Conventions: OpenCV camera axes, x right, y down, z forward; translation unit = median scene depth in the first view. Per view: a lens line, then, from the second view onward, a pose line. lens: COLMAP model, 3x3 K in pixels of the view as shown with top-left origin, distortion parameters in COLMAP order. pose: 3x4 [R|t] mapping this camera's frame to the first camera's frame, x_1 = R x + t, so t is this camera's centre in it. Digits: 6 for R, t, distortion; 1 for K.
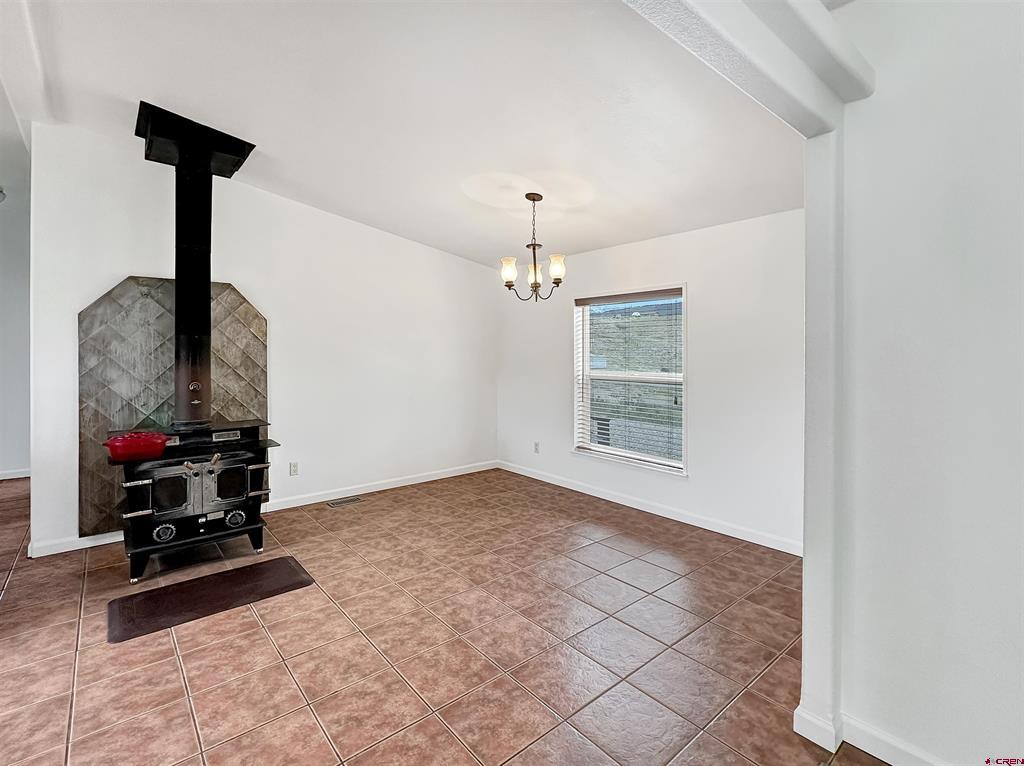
lens RADIAL K [[489.5, 0, 510.5], [0, 489.5, 376.5], [0, 0, 1]] dist [-0.000127, -0.000150]
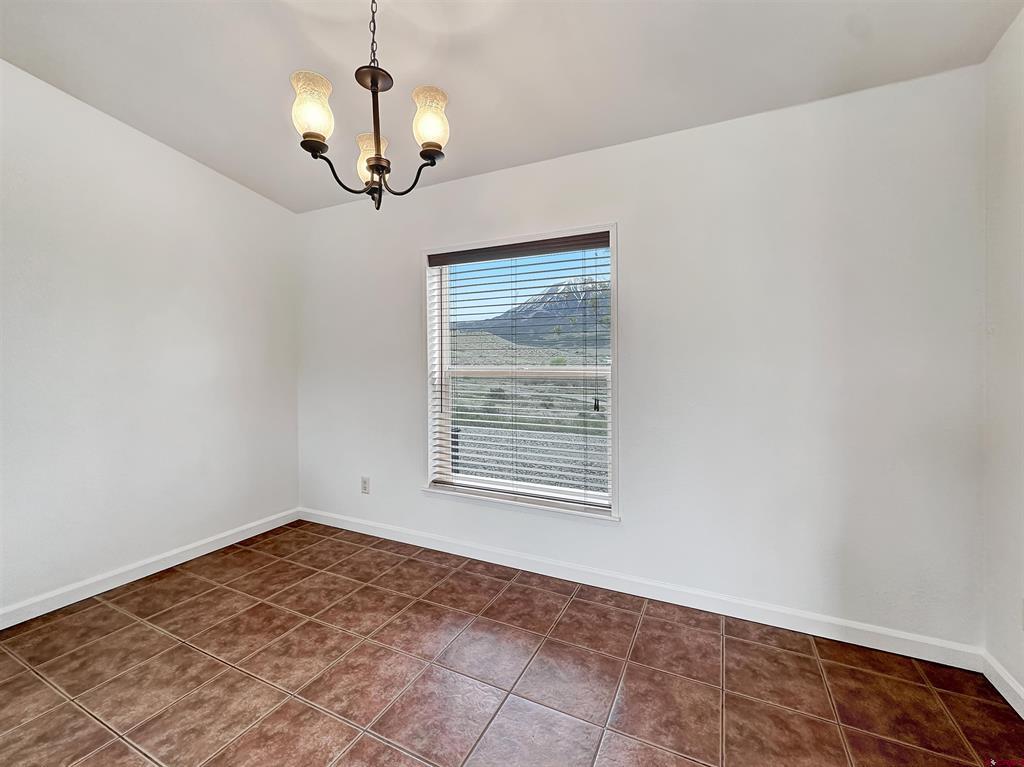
lens RADIAL K [[411.8, 0, 515.4], [0, 411.8, 372.7], [0, 0, 1]] dist [-0.001494, -0.000250]
pose [[0.903686, -0.008057, 0.428120, 0.000882], [0.021346, 0.999427, -0.026249, 0.015339], [-0.427664, 0.032860, 0.903340, 0.460186]]
